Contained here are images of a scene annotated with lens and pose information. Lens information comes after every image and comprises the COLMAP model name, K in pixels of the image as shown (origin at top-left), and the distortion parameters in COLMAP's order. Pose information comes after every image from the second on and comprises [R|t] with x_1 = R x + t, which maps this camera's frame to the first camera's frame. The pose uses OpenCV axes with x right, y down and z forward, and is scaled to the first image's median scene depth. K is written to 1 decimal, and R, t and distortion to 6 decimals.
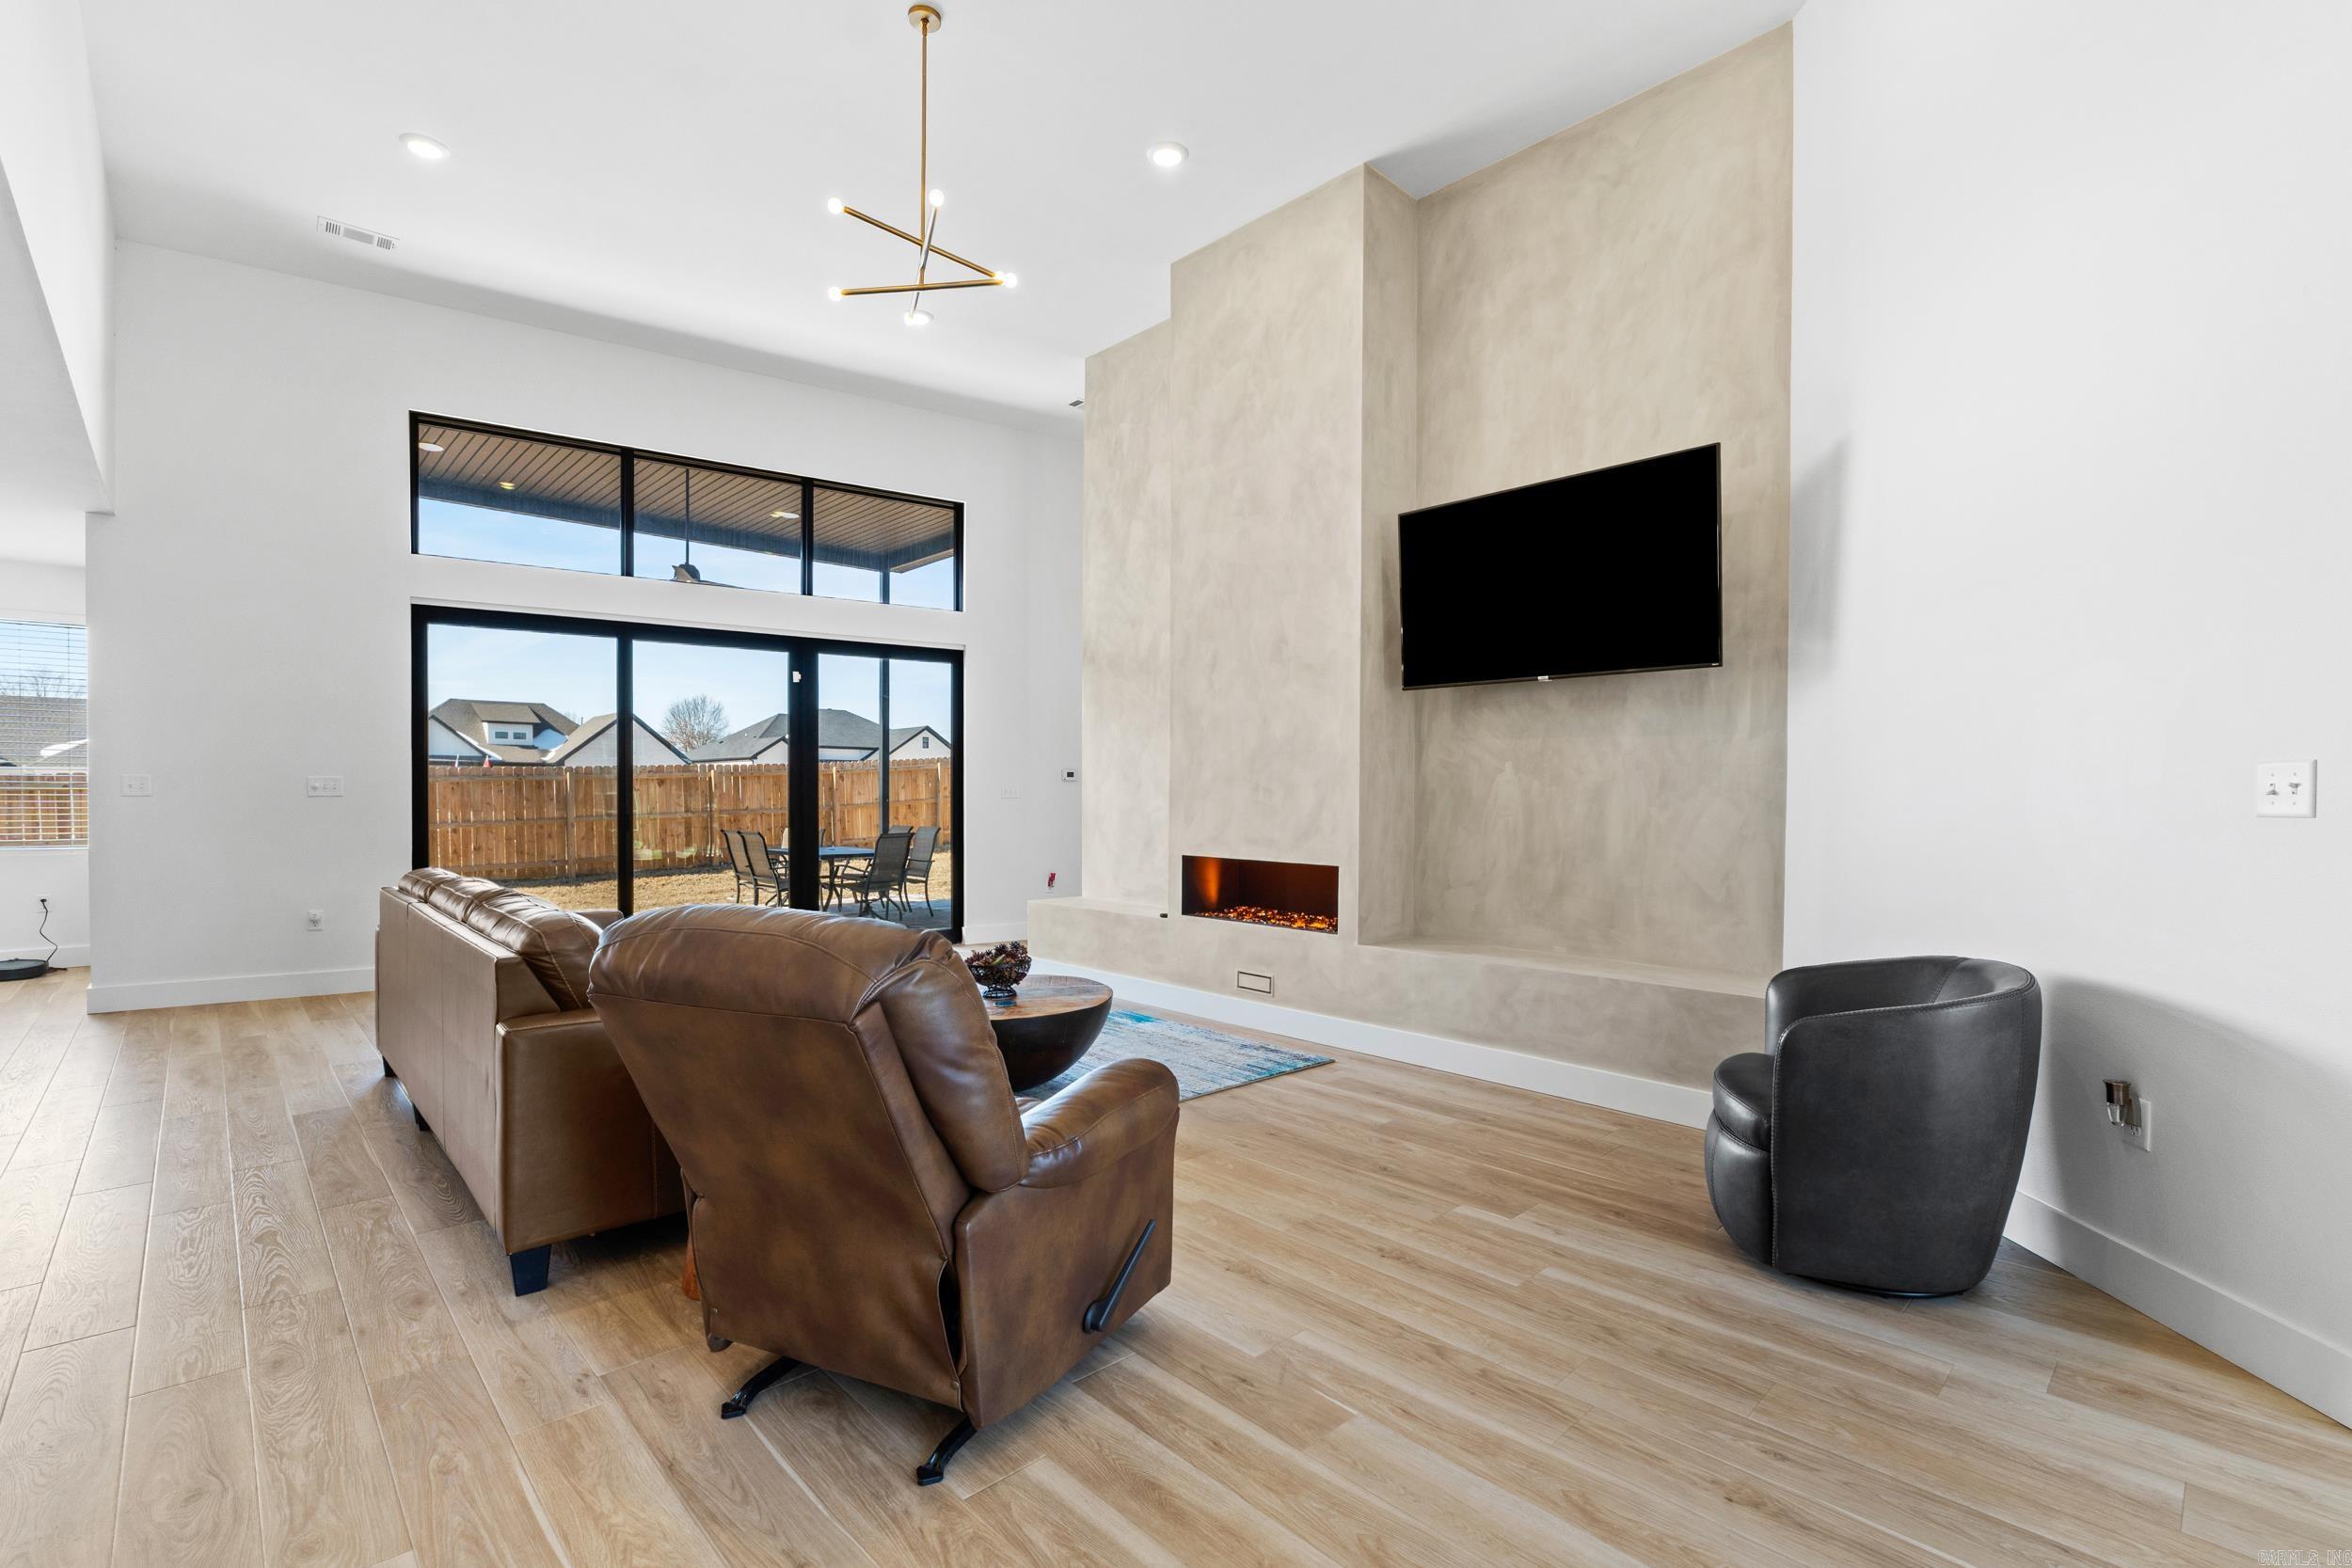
lens RADIAL K [[1032.5, 0, 1188.2], [0, 1032.5, 809.2], [0, 0, 1]] dist [-0.011238, 0.000015]
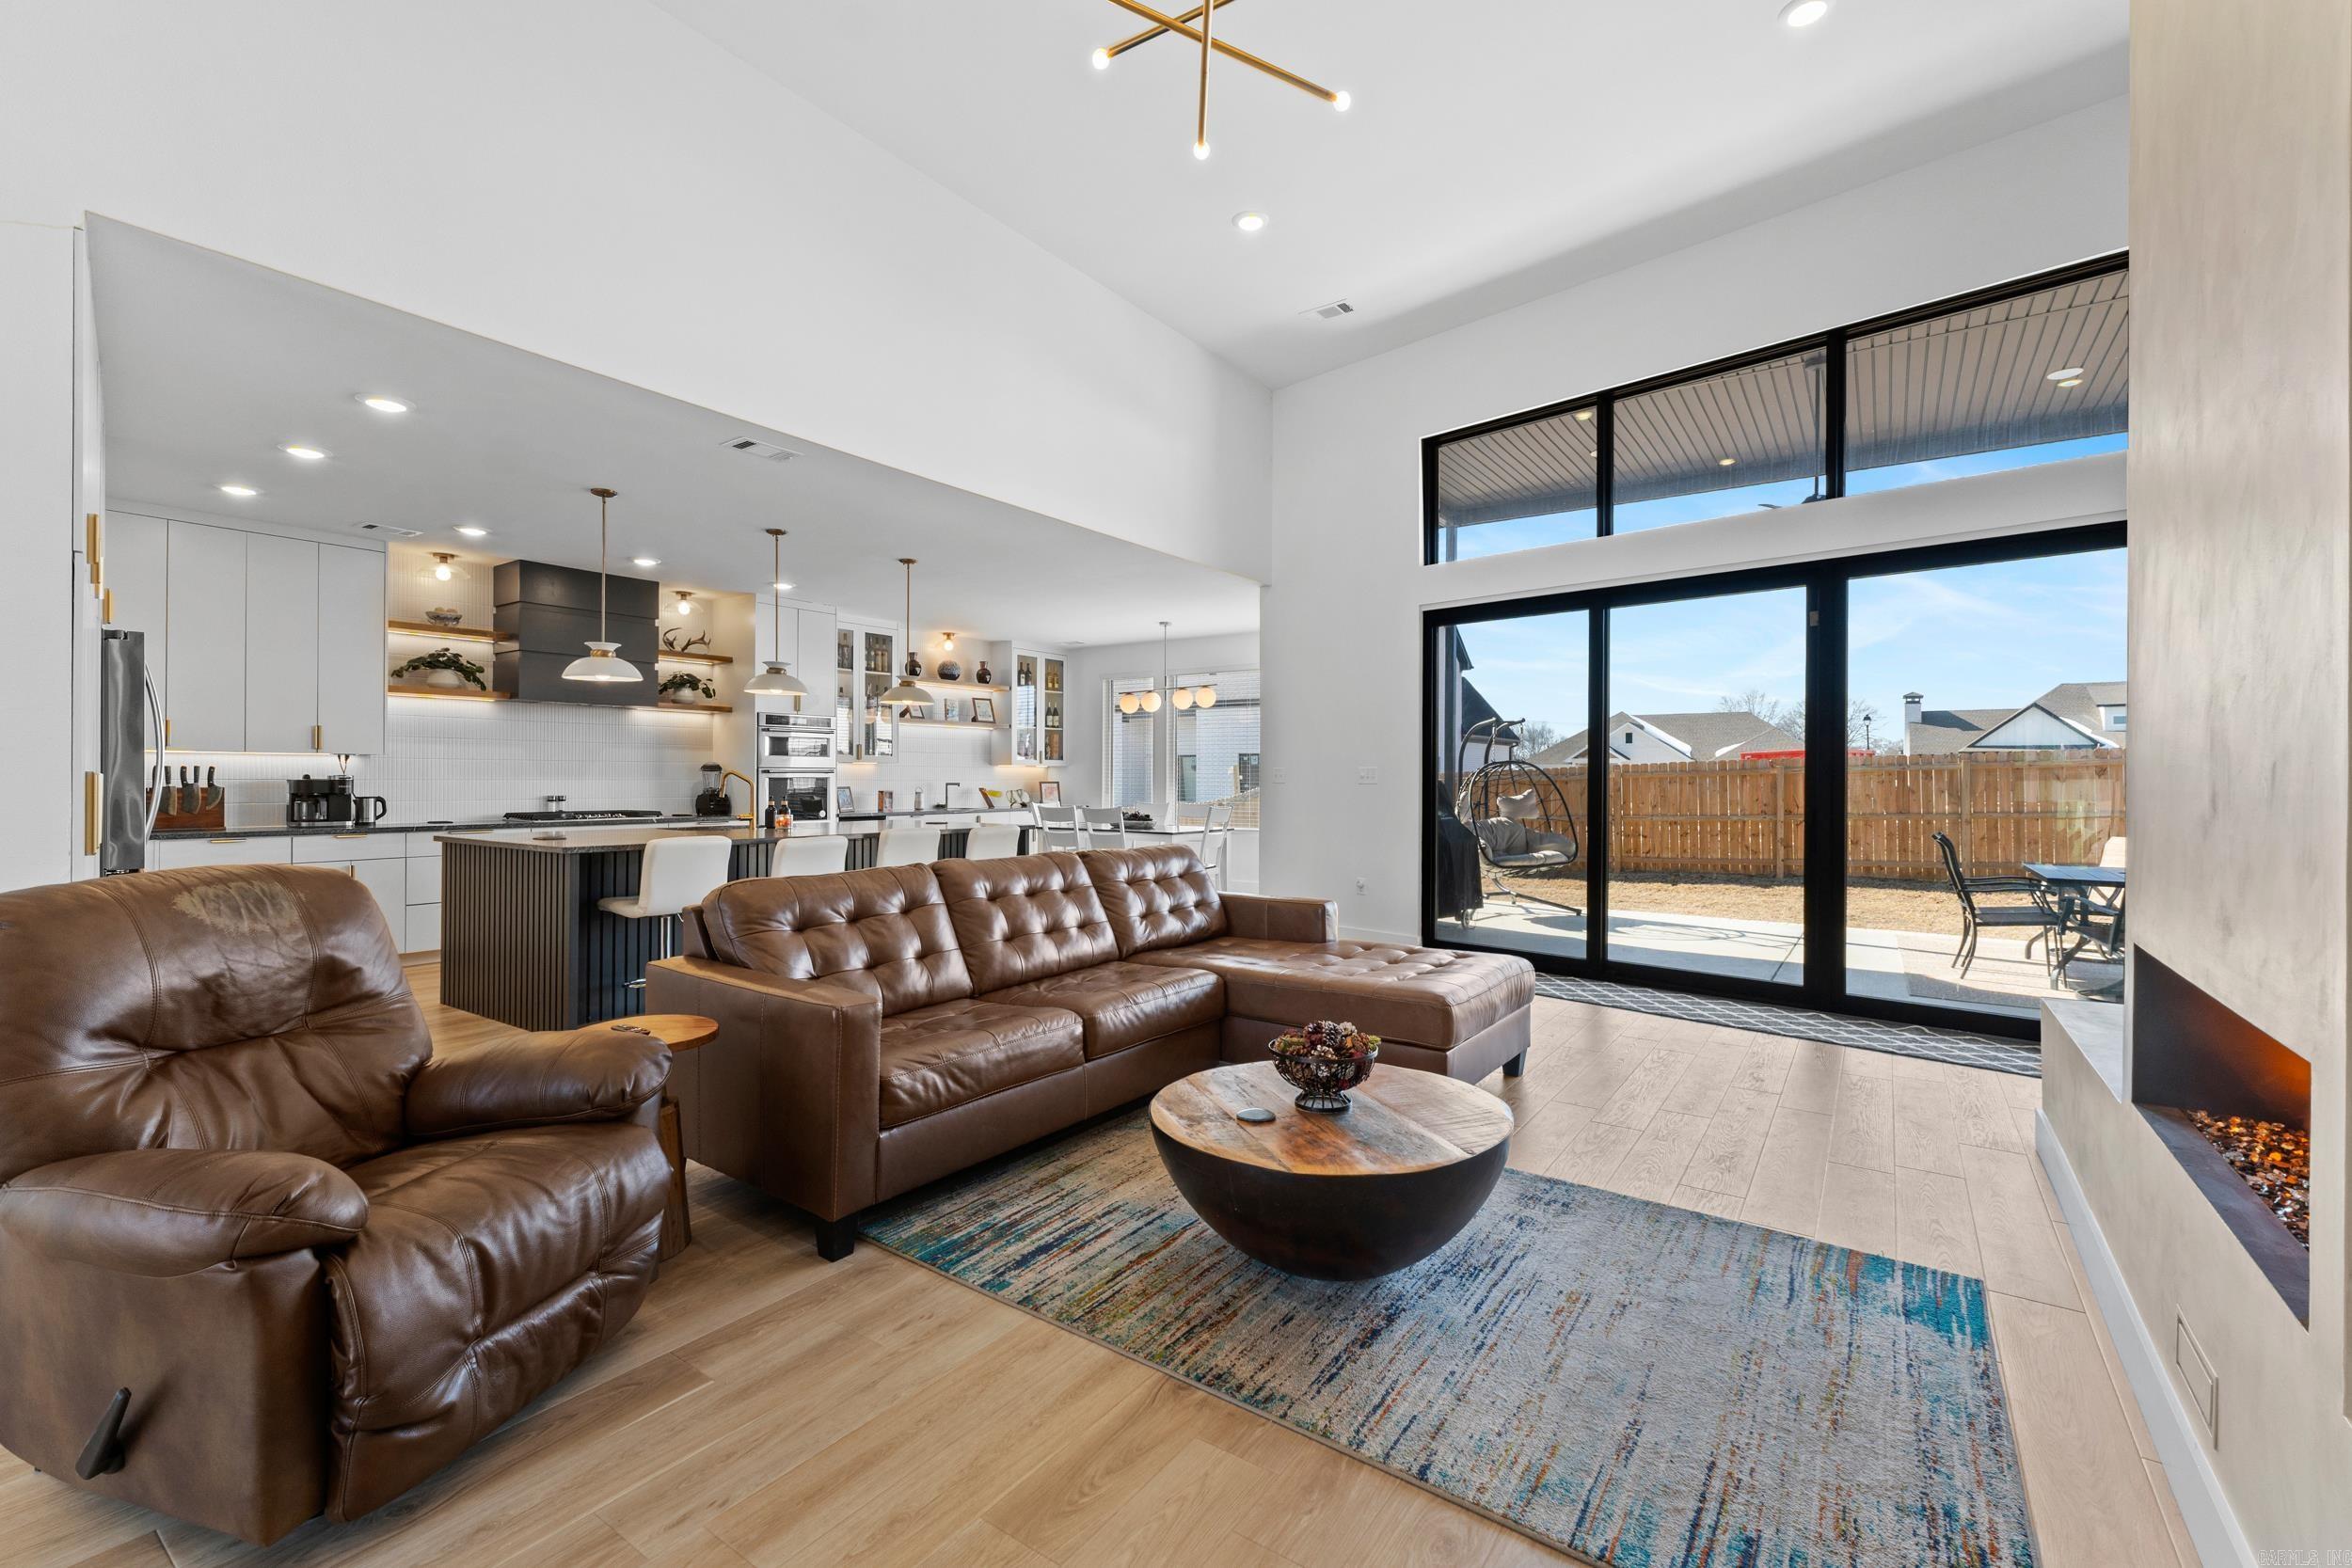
lens RADIAL K [[1007.1, 0, 1180.2], [0, 1007.1, 773.7], [0, 0, 1]] dist [0.003813, 0.000820]
pose [[0.192158, -0.007614, -0.981334, 0.330532], [-0.018934, 0.999755, -0.011465, -0.008009], [0.981181, 0.020784, 0.191967, 0.665402]]
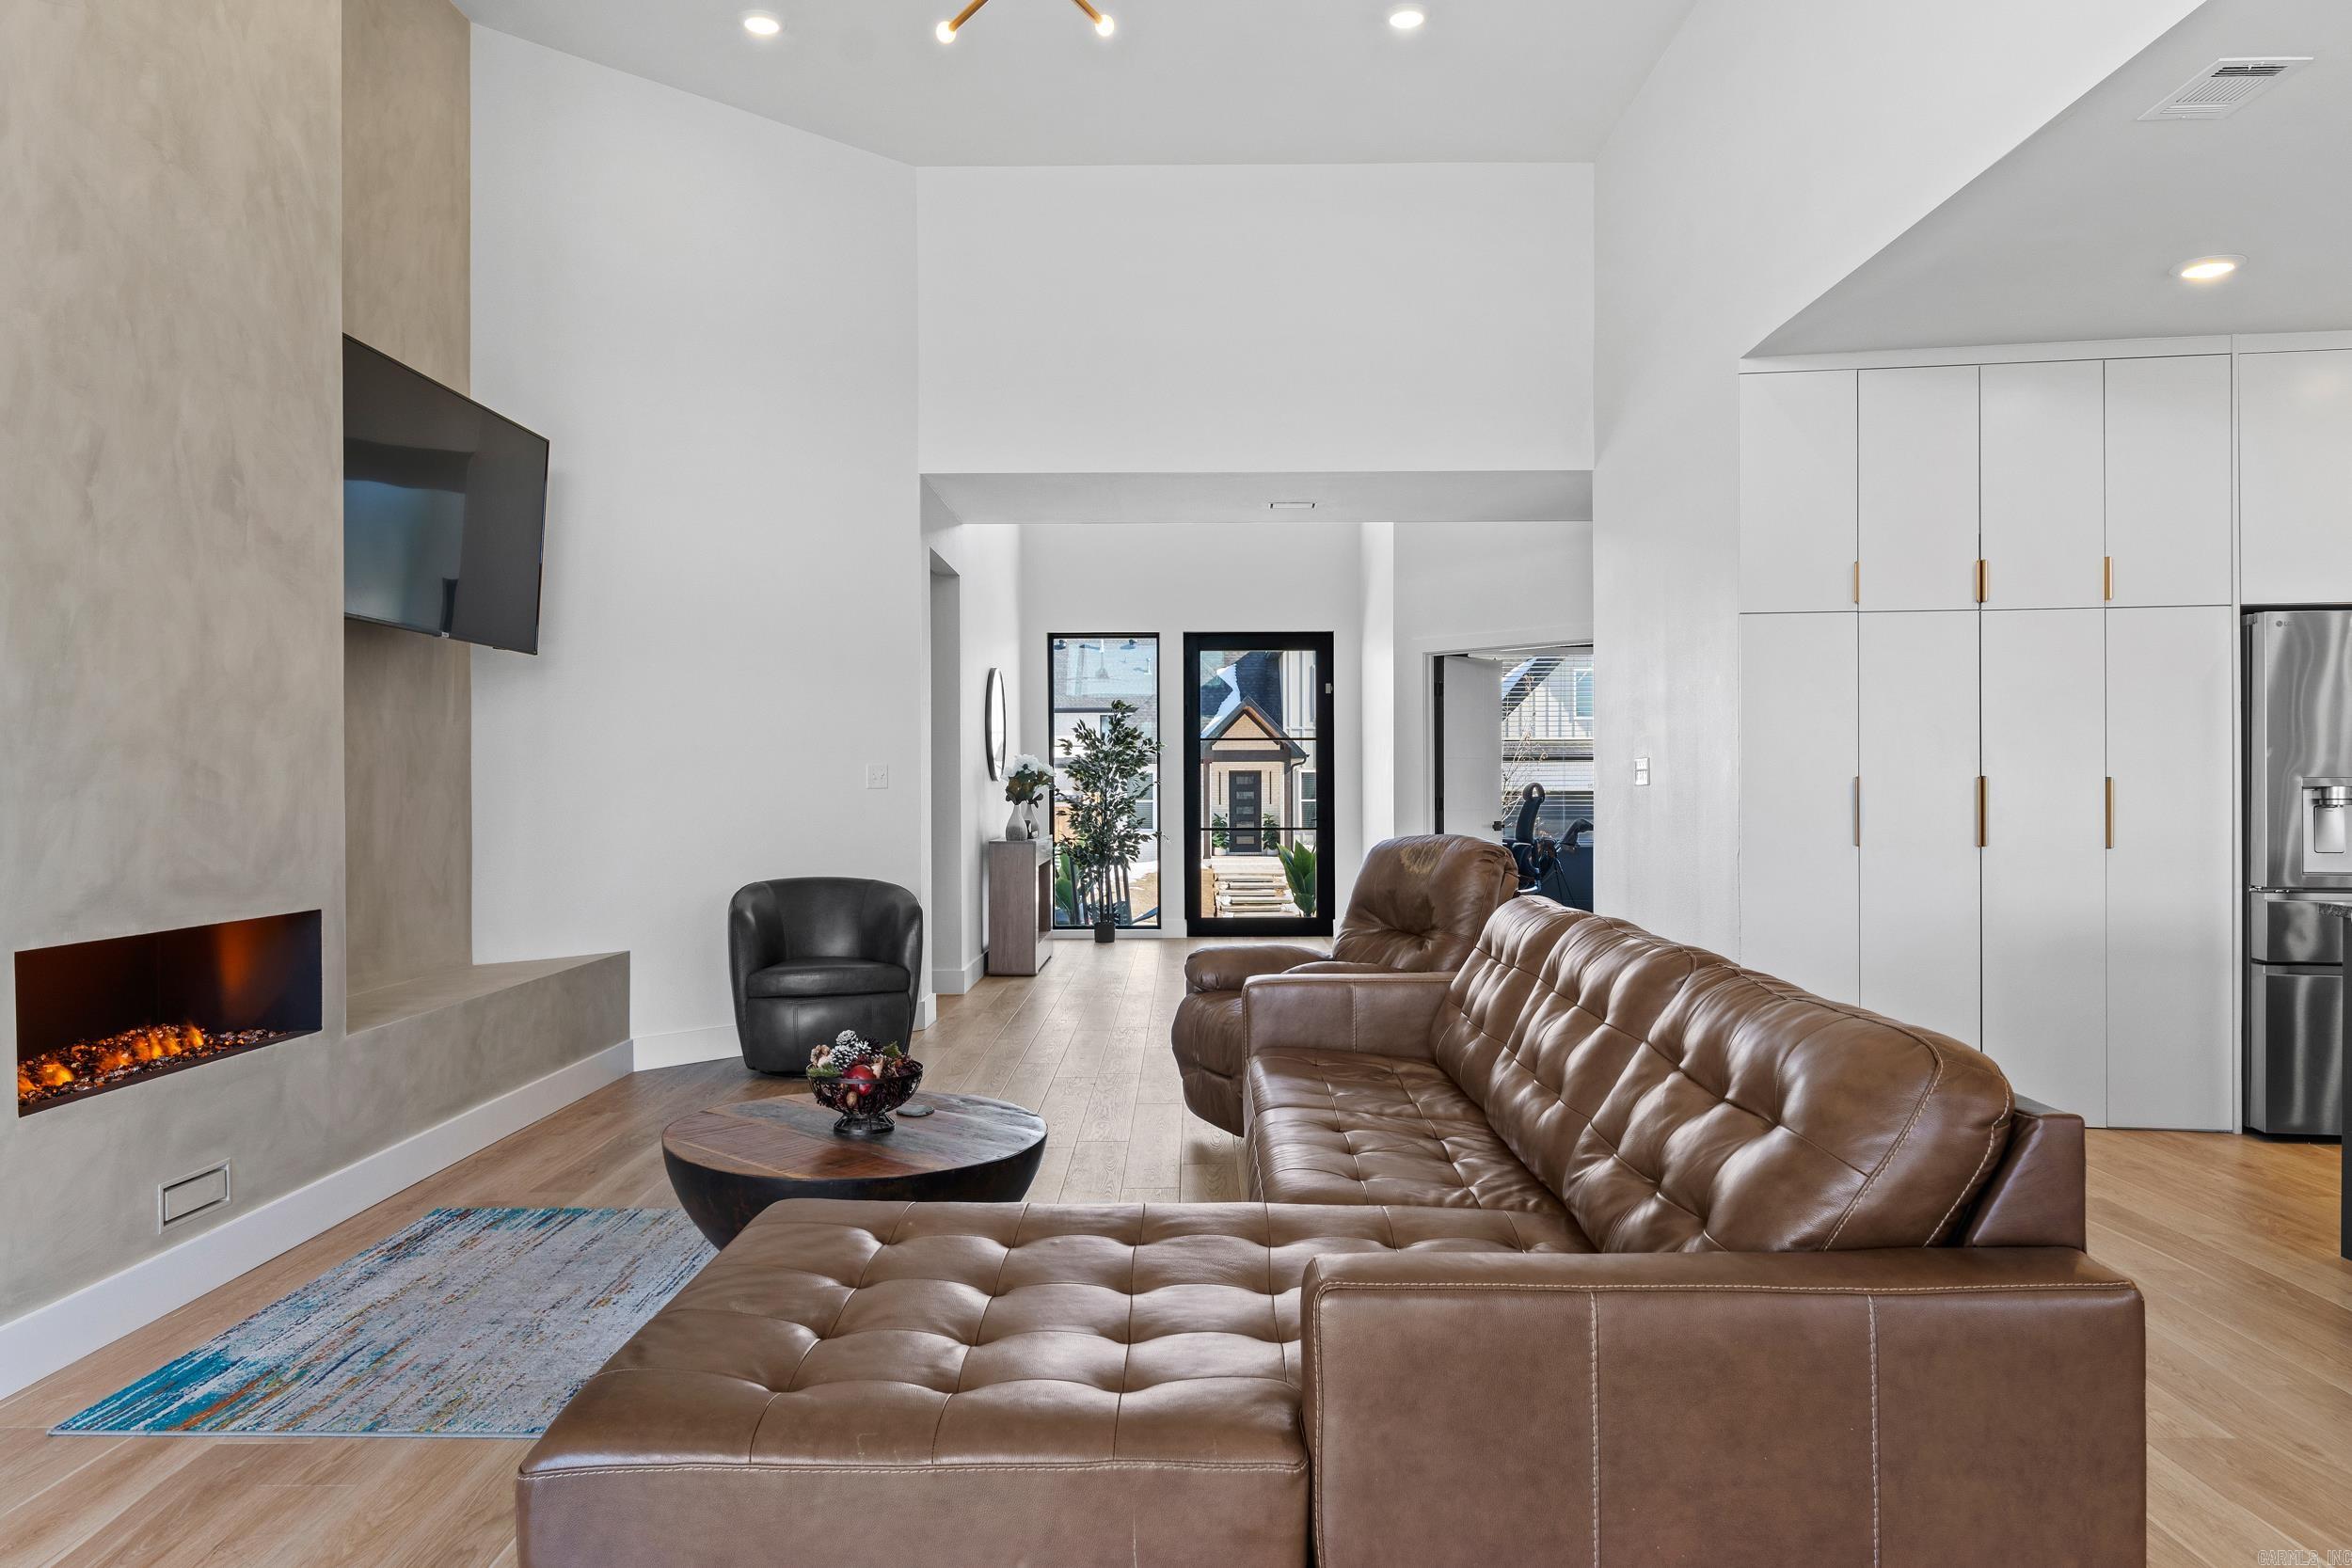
lens RADIAL K [[1546.0, 0, 1181.9], [0, 1546.0, 782.4], [0, 0, 1]] dist [-0.003768, -0.001280]
pose [[-0.716243, -0.002952, 0.697844, -0.767907], [0.011020, 0.999819, 0.015540, -0.021740], [-0.697764, 0.018821, -0.716081, 1.250438]]
